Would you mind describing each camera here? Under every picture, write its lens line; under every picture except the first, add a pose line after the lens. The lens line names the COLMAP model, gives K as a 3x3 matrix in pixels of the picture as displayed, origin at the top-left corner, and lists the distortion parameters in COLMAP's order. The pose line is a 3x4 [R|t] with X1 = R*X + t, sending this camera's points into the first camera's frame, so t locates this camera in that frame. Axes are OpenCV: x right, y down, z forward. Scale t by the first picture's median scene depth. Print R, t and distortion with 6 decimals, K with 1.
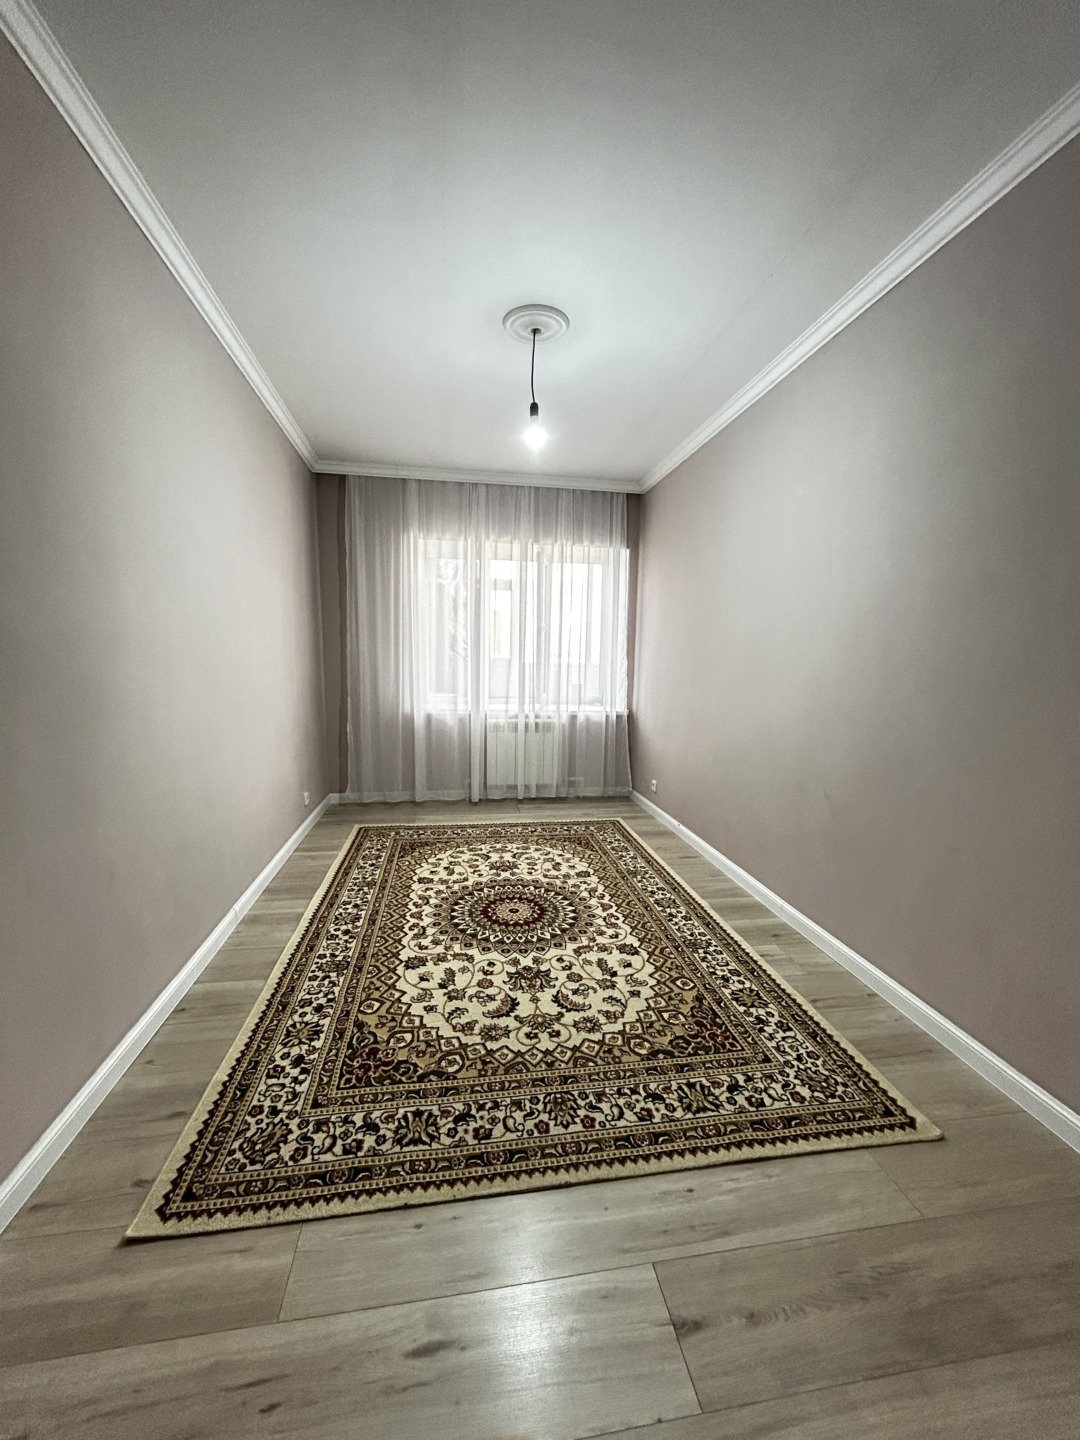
lens RADIAL K [[574.4, 0, 540.1], [0, 574.4, 714.9], [0, 0, 1]] dist [0.000882, 0.000136]
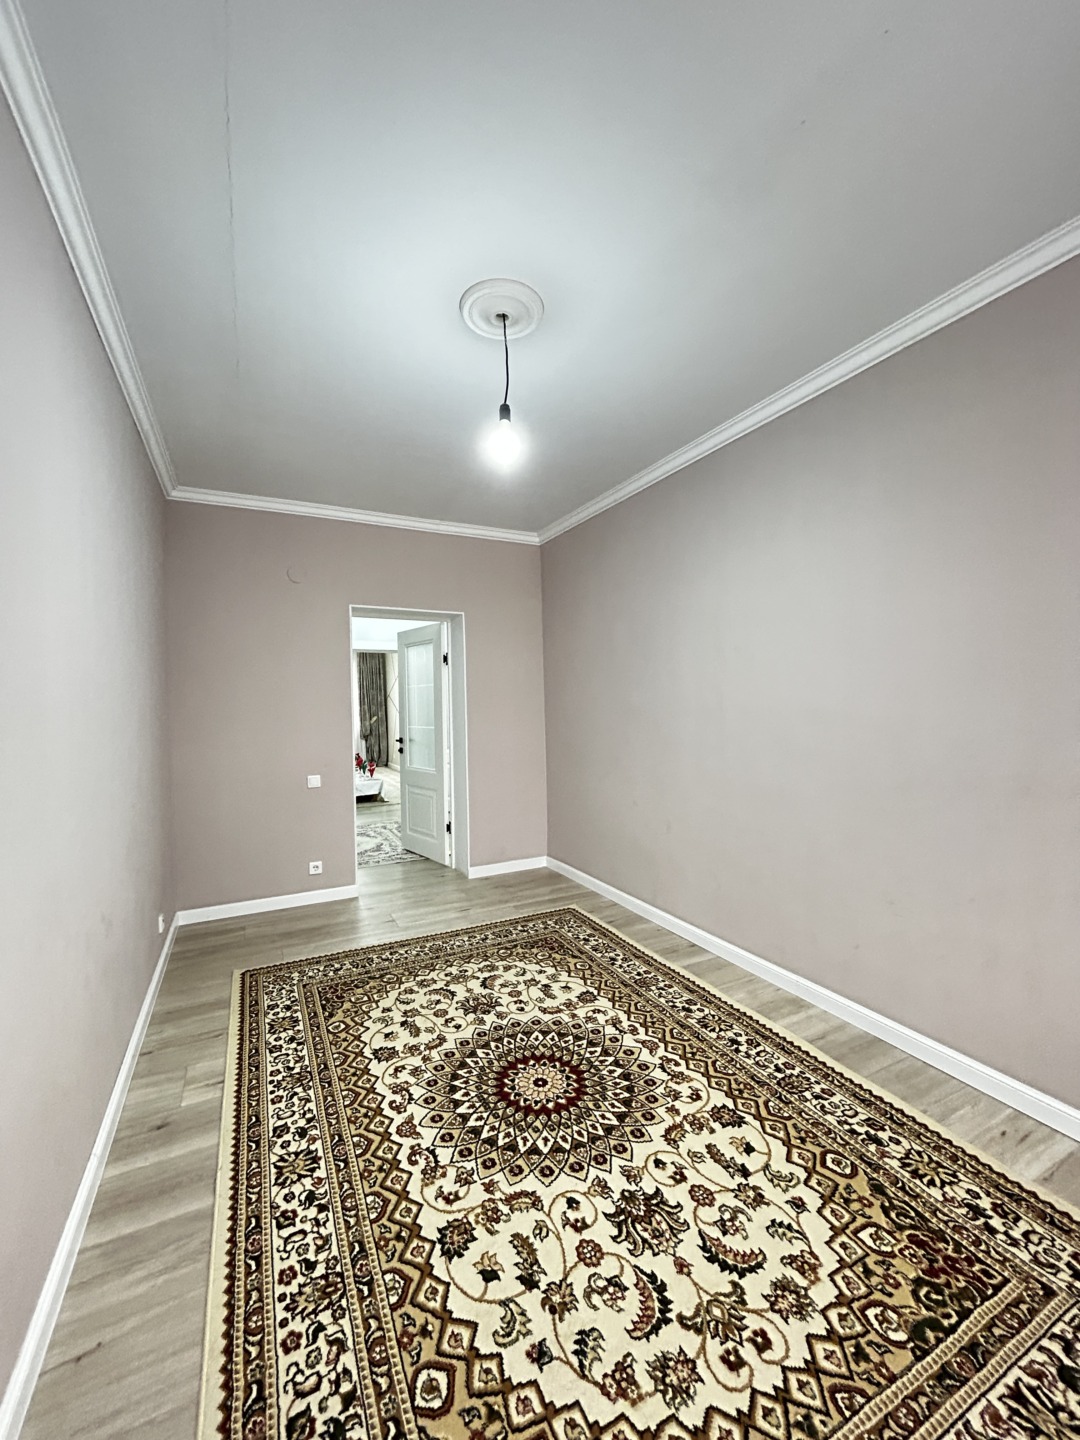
lens RADIAL K [[574.4, 0, 537.7], [0, 574.4, 720.7], [0, 0, 1]] dist [0.000882, 0.000136]
pose [[-0.952533, 0.010224, -0.304265, 0.186750], [-0.028830, 0.991915, 0.123585, -0.209784], [0.303069, 0.126491, -0.944537, 1.784907]]
